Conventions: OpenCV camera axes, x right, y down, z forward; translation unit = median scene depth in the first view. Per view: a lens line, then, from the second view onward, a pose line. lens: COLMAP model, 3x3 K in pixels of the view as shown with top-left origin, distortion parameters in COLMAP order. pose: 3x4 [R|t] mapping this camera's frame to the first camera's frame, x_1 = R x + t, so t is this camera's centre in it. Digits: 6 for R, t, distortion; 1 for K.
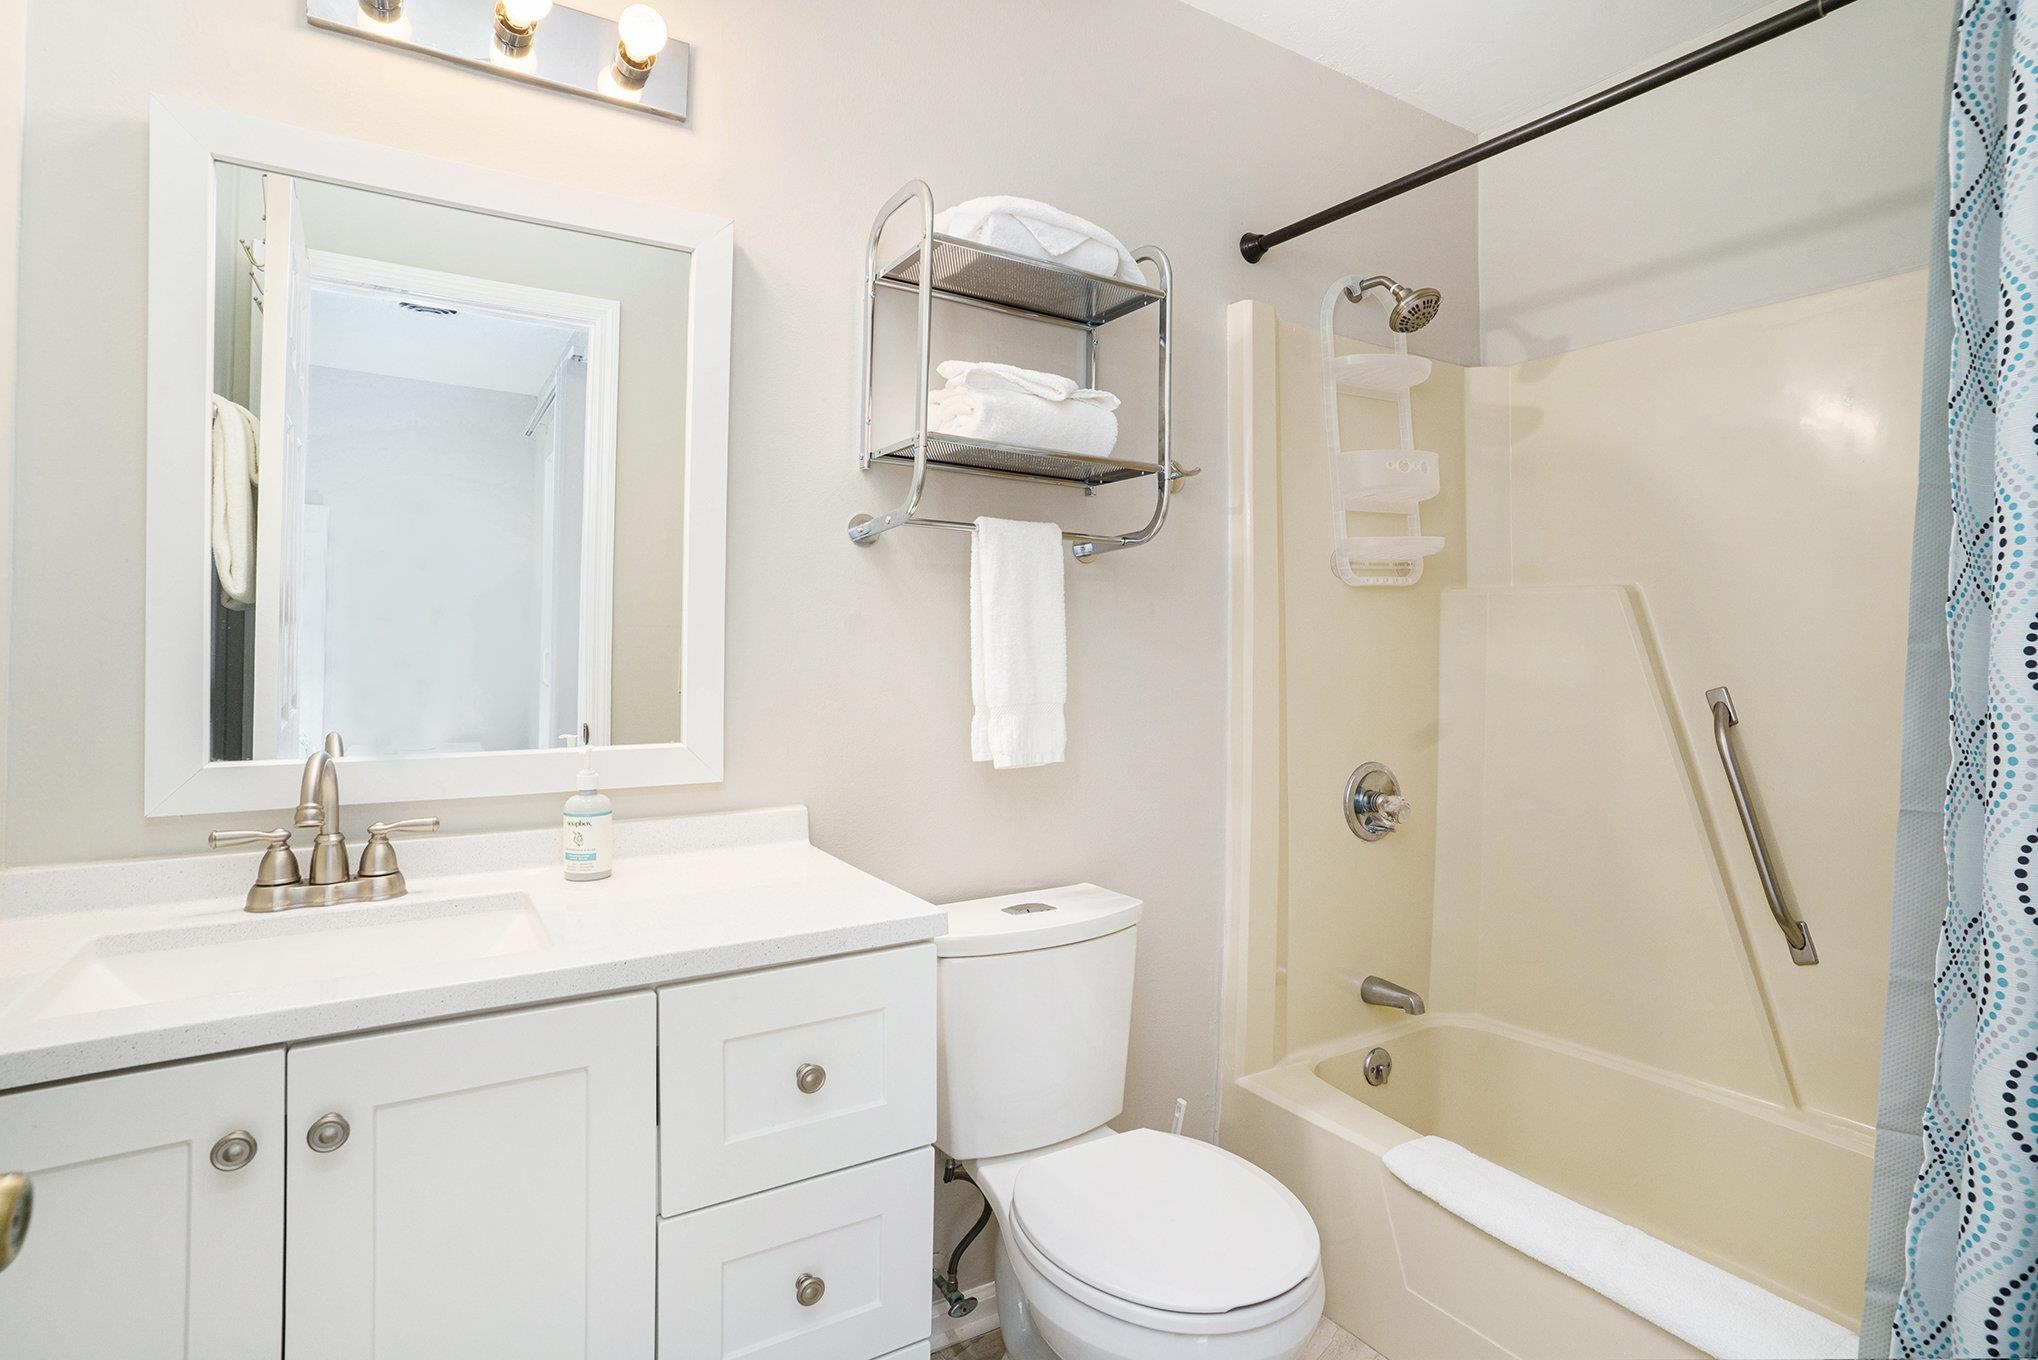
lens RADIAL K [[1014.2, 0, 1025.5], [0, 1014.2, 676.9], [0, 0, 1]] dist [-0.064346, 0.026826]
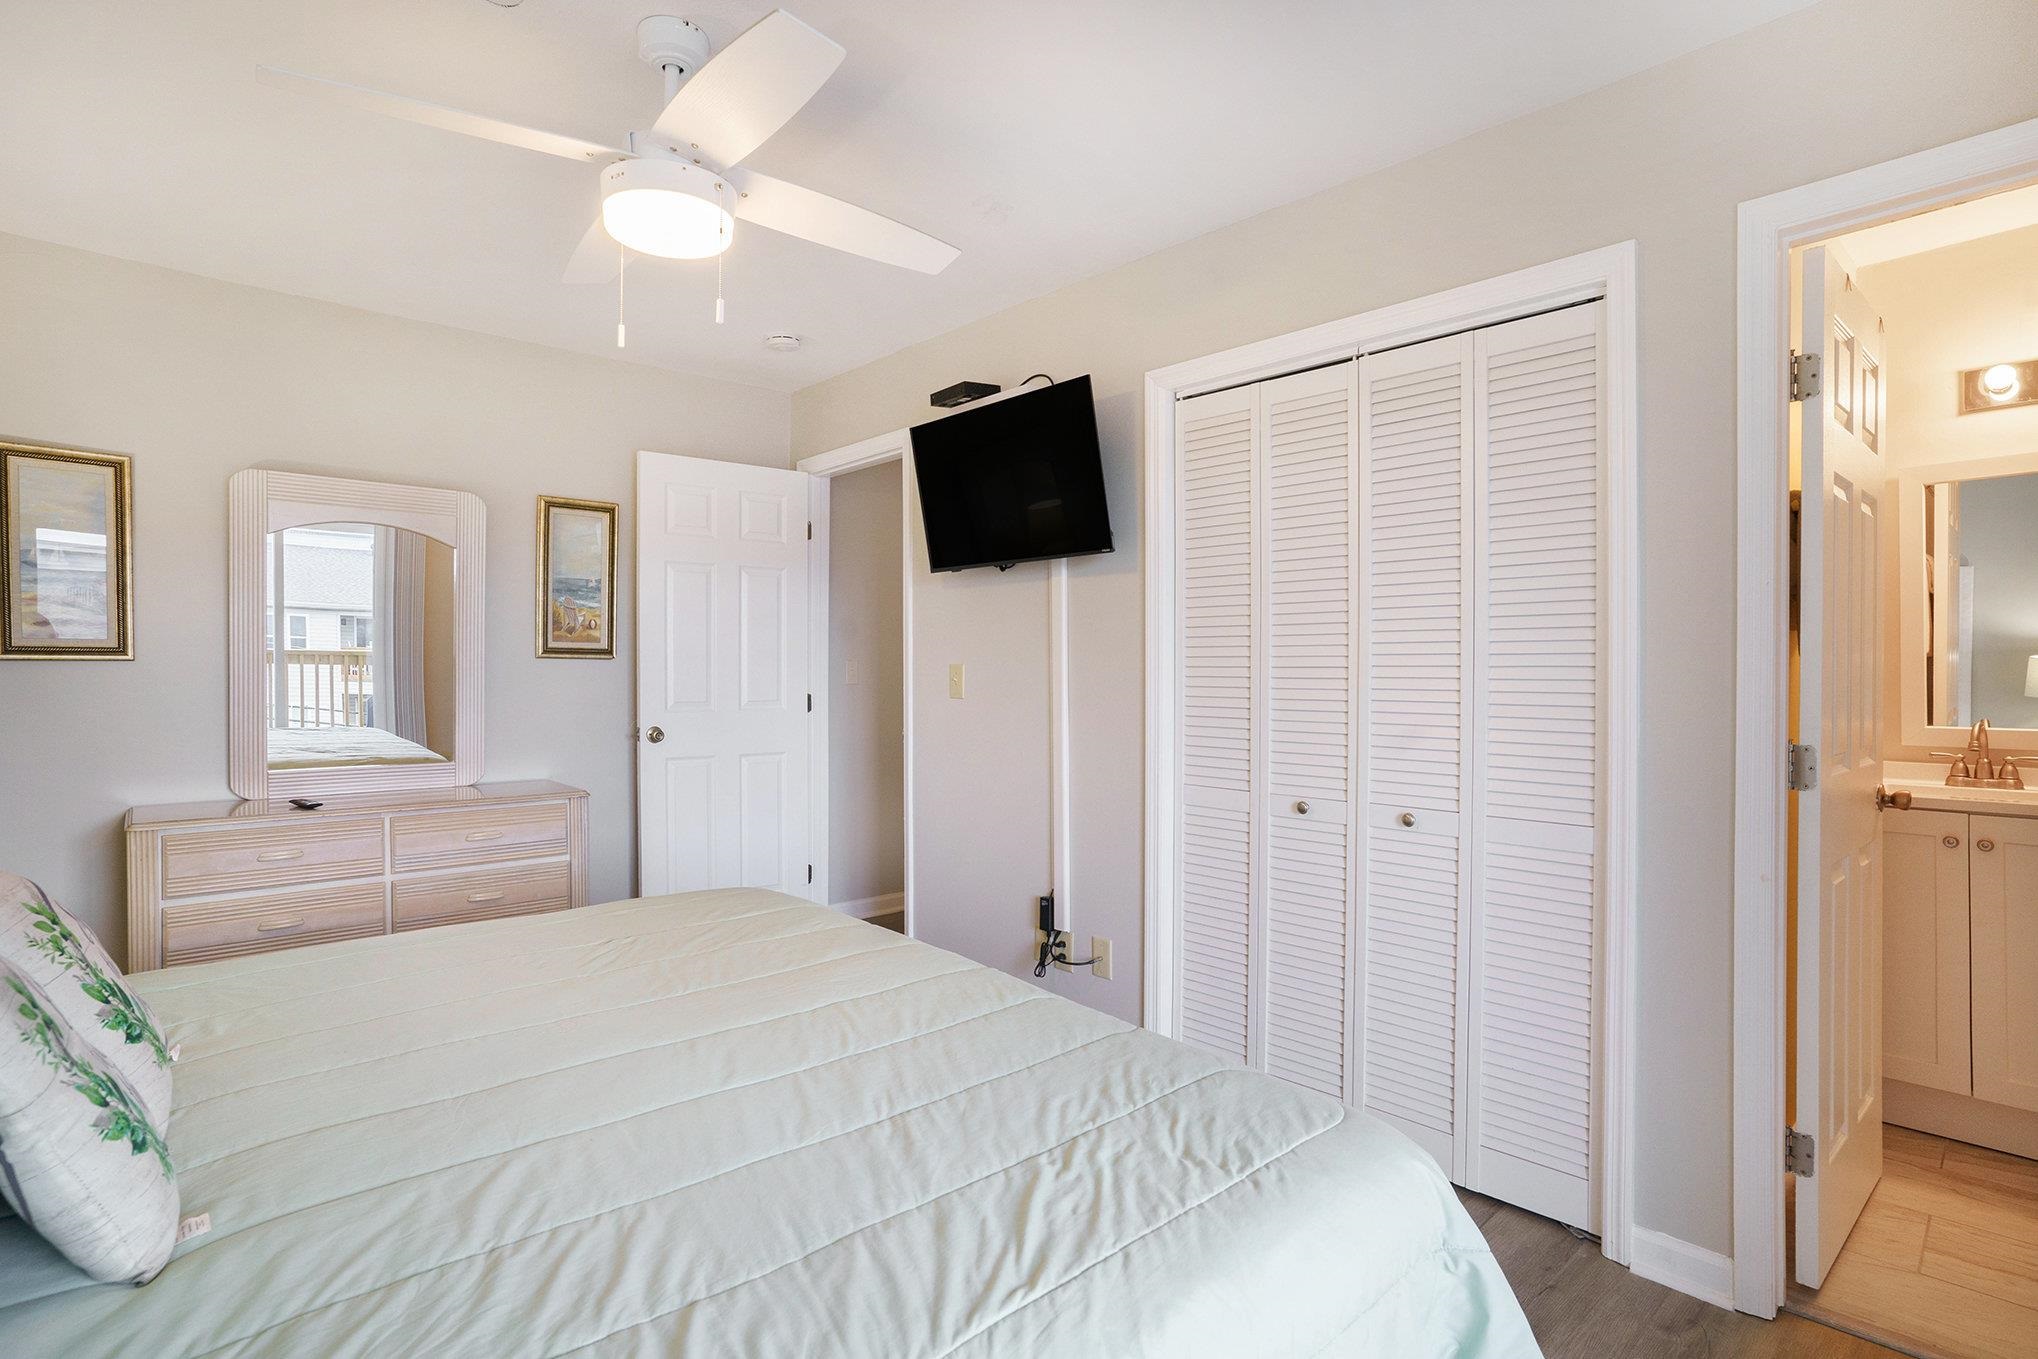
lens RADIAL K [[1014.2, 0, 1025.5], [0, 1014.2, 676.4], [0, 0, 1]] dist [-0.064346, 0.026826]
pose [[0.194140, -0.023183, -0.980700, 1.153318], [-0.011201, 0.999603, -0.025847, 0.052984], [0.980910, 0.016003, 0.193804, -1.717195]]
